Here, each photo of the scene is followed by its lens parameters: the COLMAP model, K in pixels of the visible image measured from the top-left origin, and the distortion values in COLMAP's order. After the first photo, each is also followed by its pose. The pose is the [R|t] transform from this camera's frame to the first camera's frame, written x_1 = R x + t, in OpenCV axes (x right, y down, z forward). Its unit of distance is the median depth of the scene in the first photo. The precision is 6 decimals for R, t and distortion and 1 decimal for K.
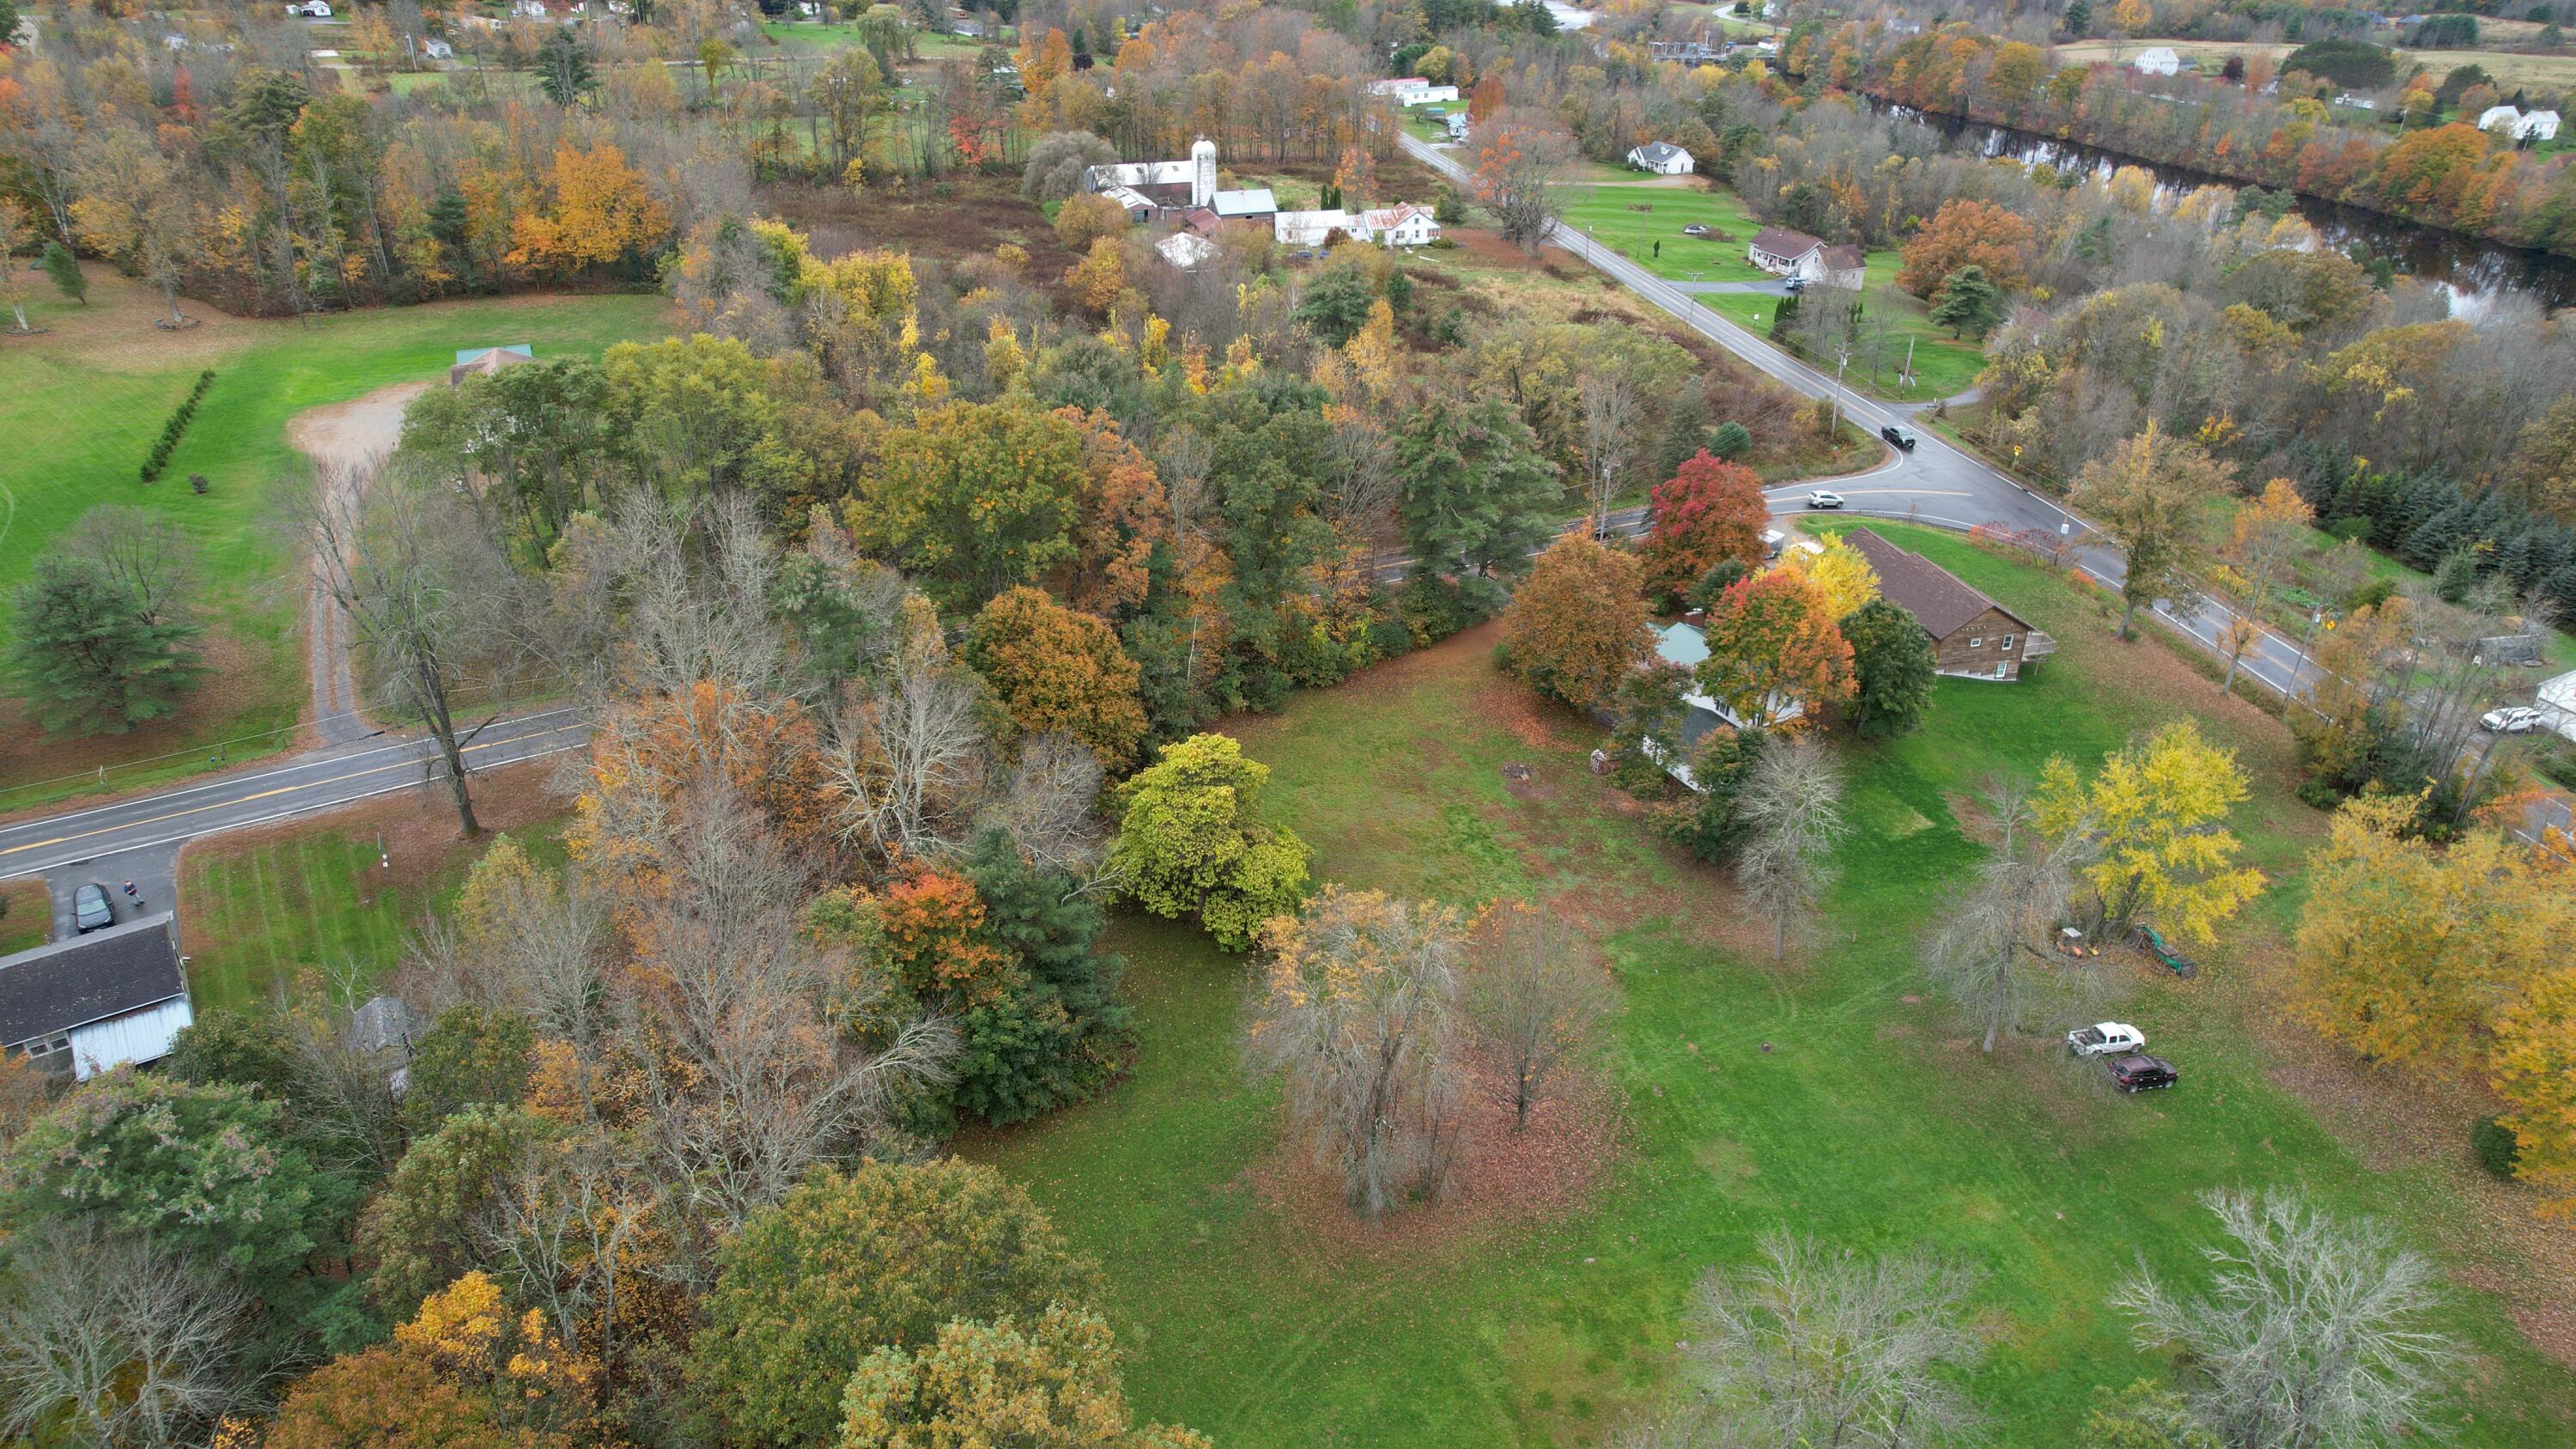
lens RADIAL K [[1663.3, 0, 1305.0], [0, 1663.3, 728.3], [0, 0, 1]] dist [-0.072132, 0.073513]
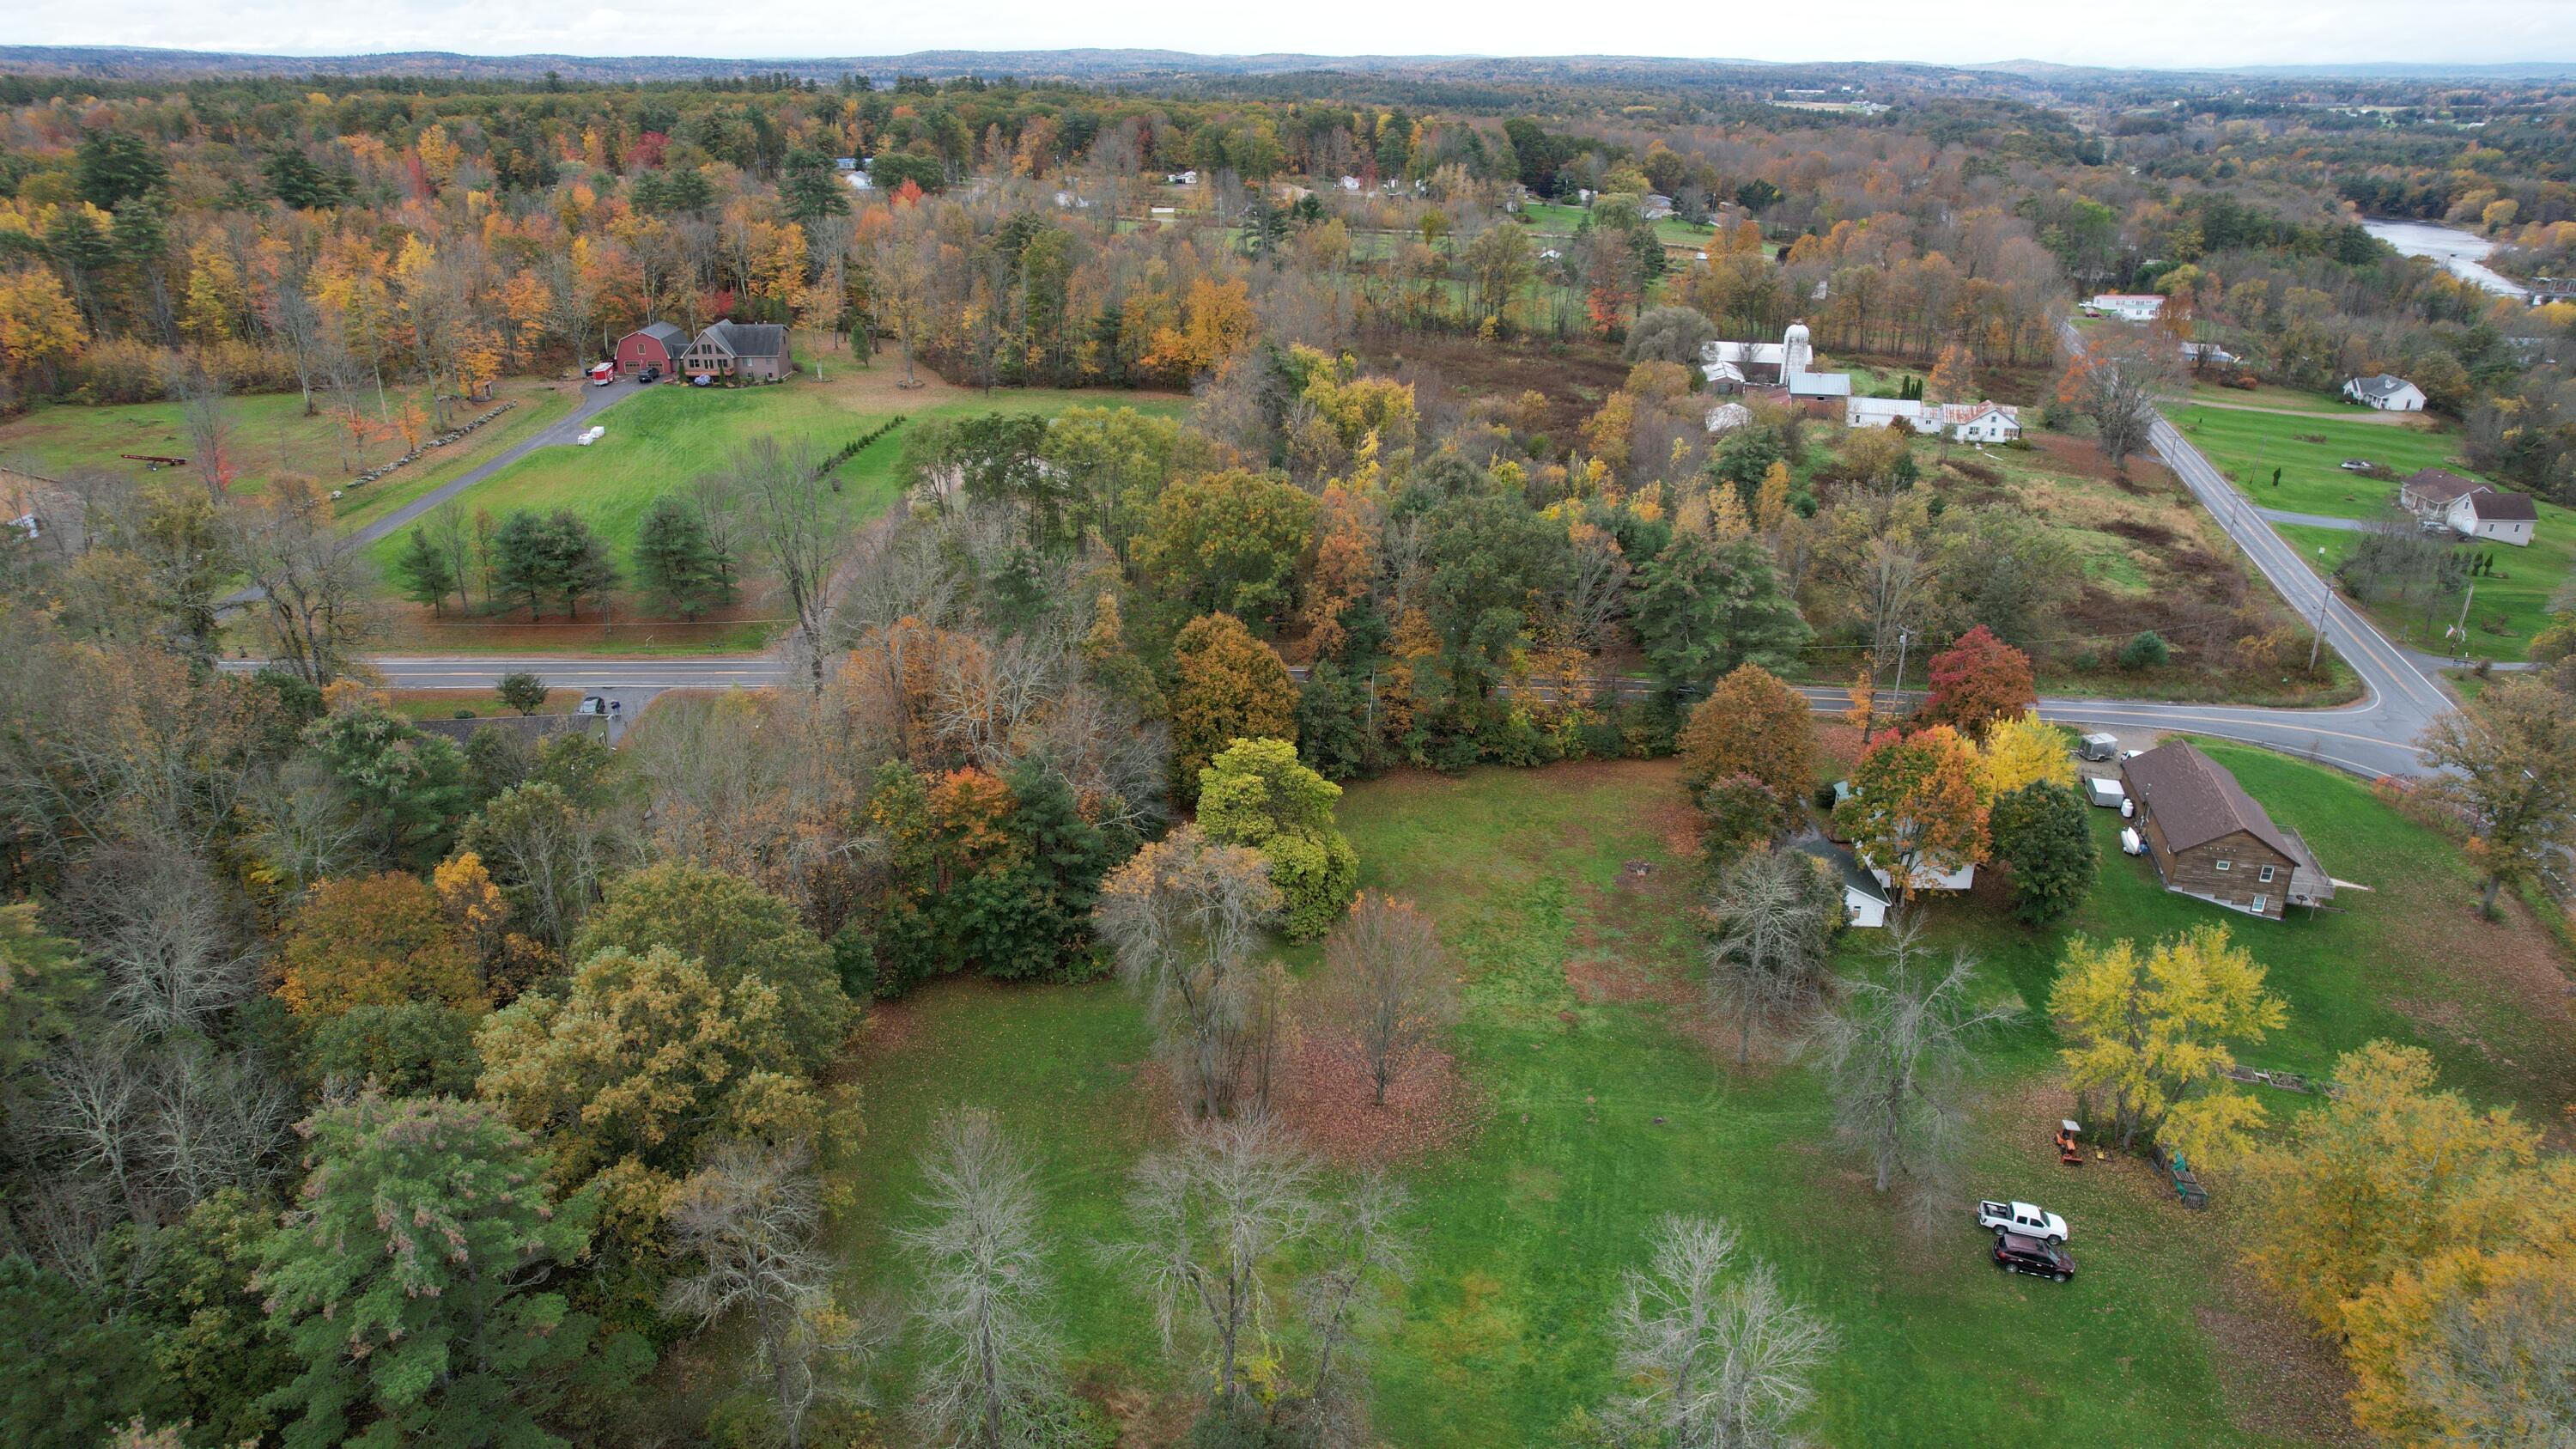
lens RADIAL K [[1663.3, 0, 1305.0], [0, 1663.3, 728.3], [0, 0, 1]] dist [-0.072132, 0.073513]
pose [[0.878927, 0.179191, -0.442017, 0.423240], [-0.225871, 0.972612, -0.054841, 0.049096], [0.420084, 0.148040, 0.895329, -0.066300]]
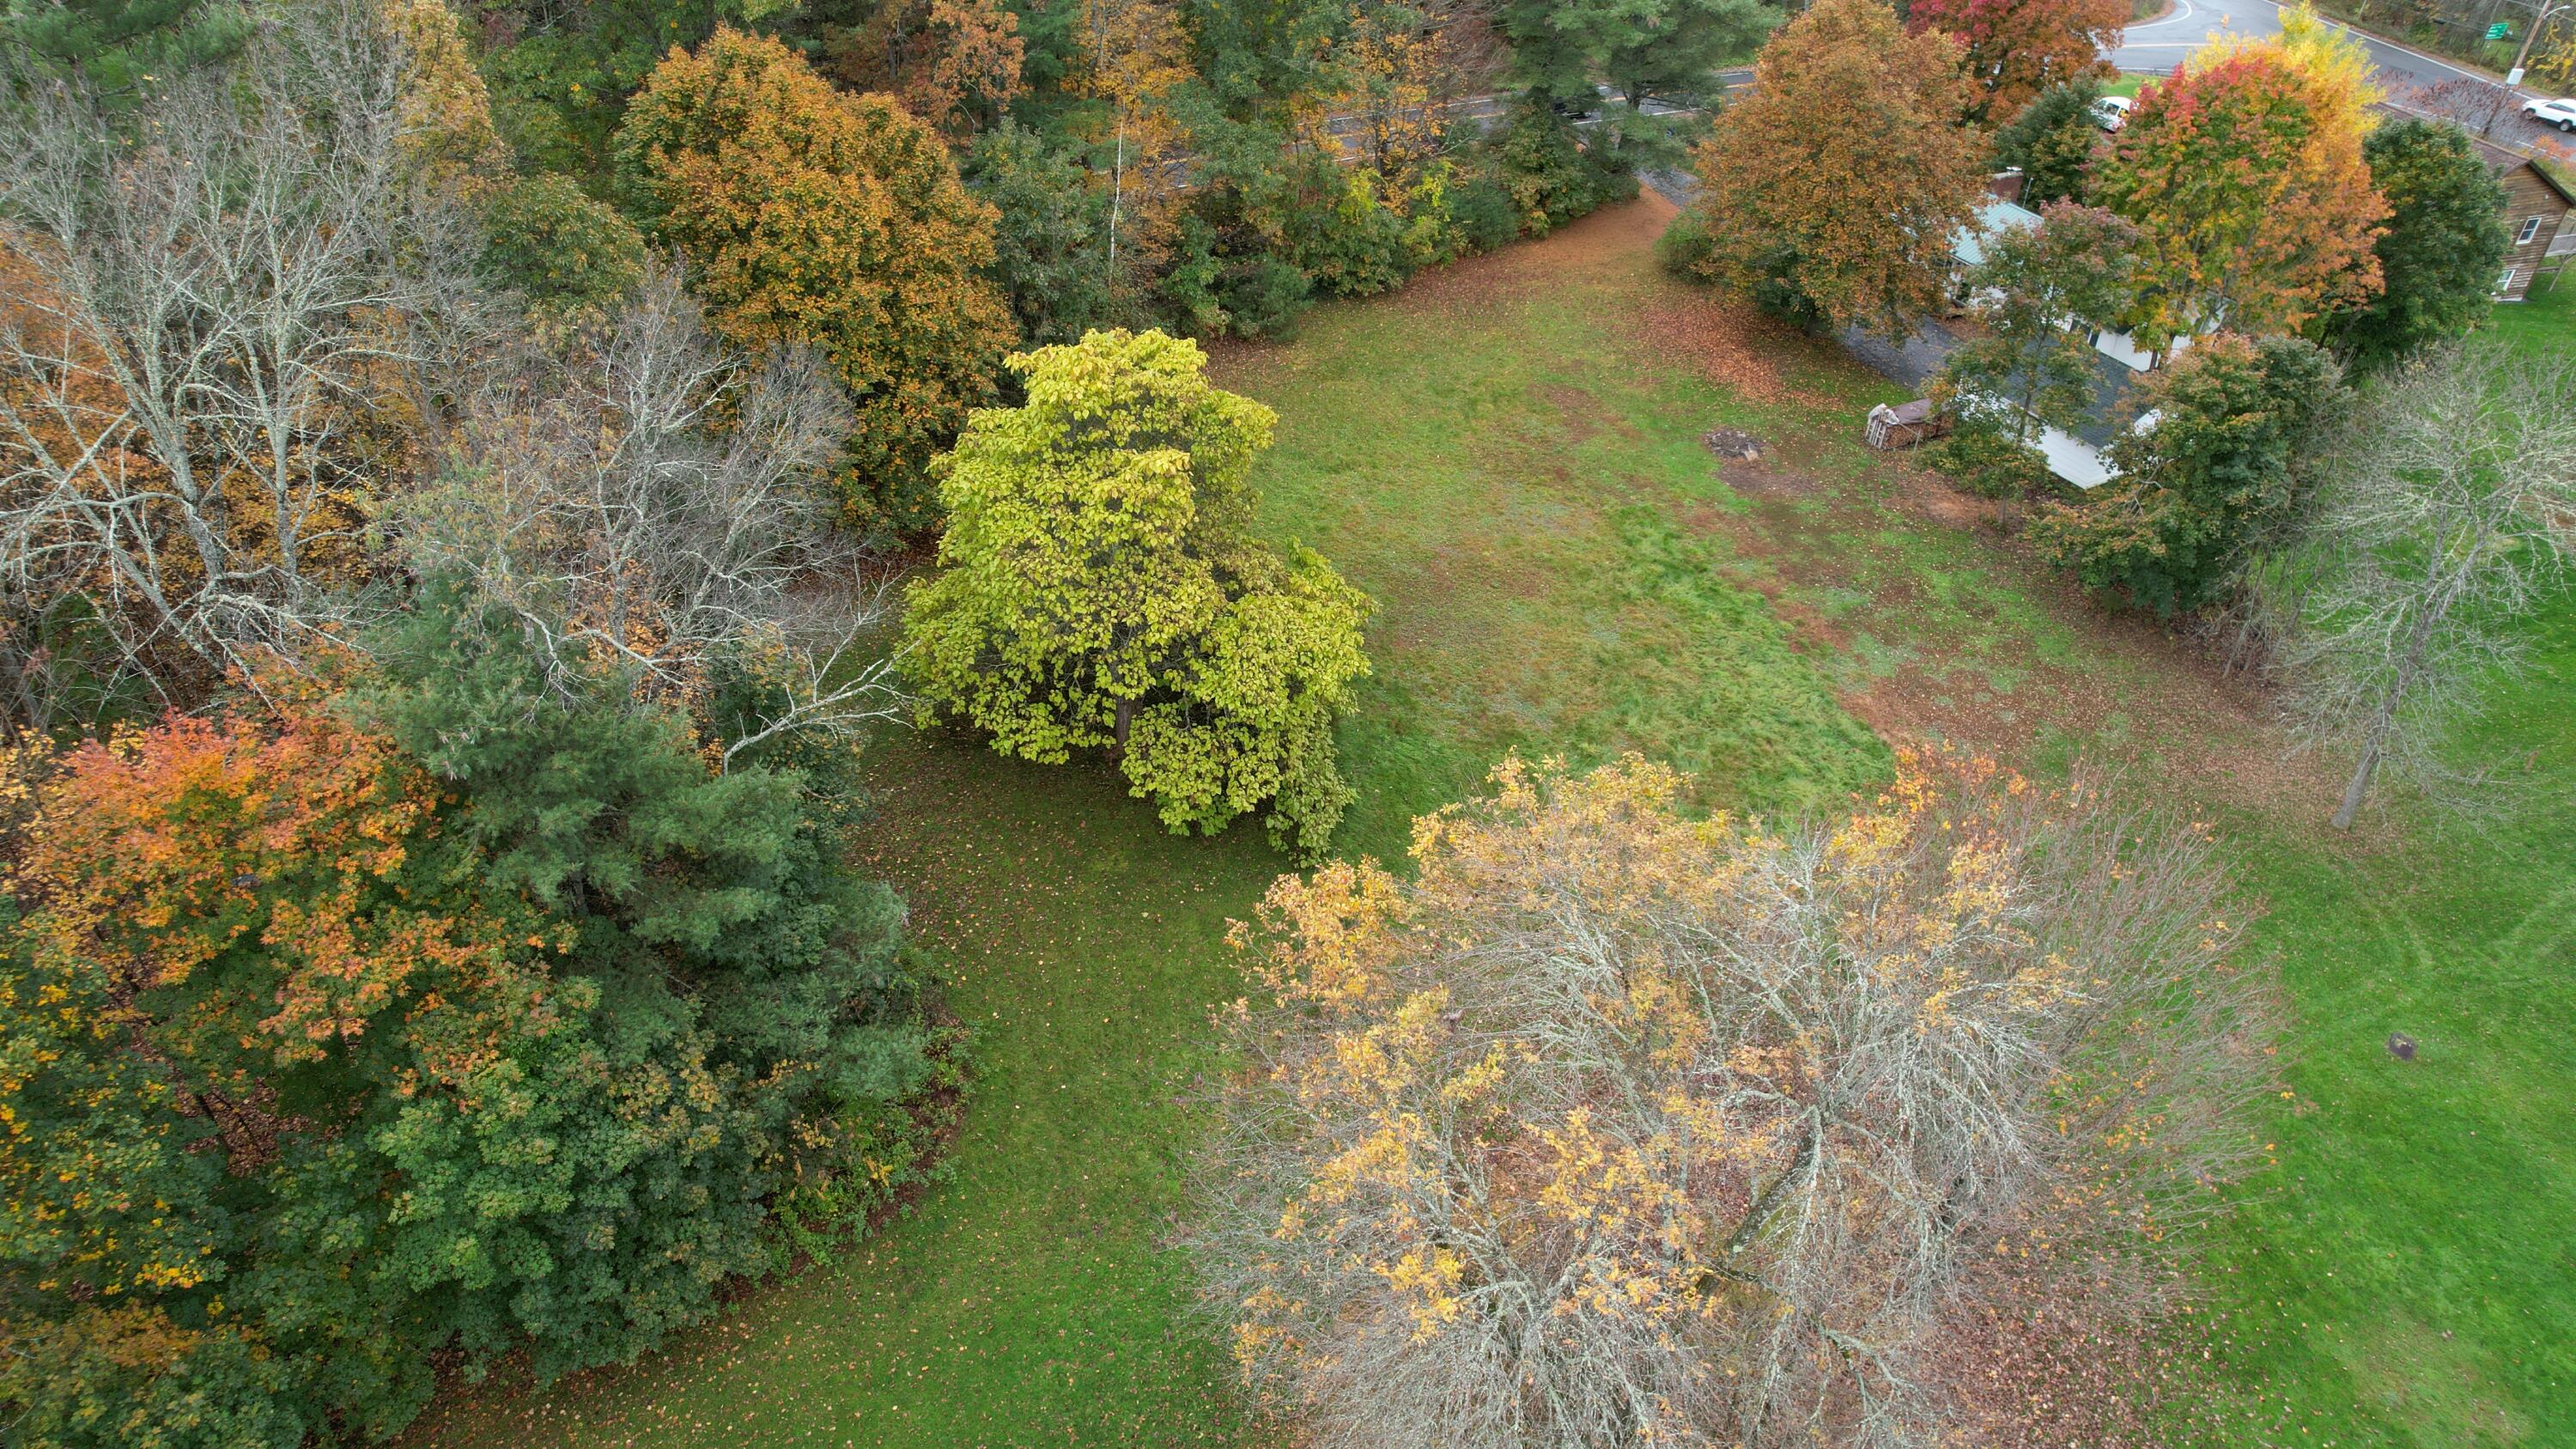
lens RADIAL K [[1663.3, 0, 1305.0], [0, 1663.3, 728.3], [0, 0, 1]] dist [-0.072132, 0.073513]
pose [[0.999972, -0.006377, 0.003992, -0.014088], [0.005628, 0.986163, 0.165685, 0.028816], [-0.004994, -0.165658, 0.986171, 0.493021]]
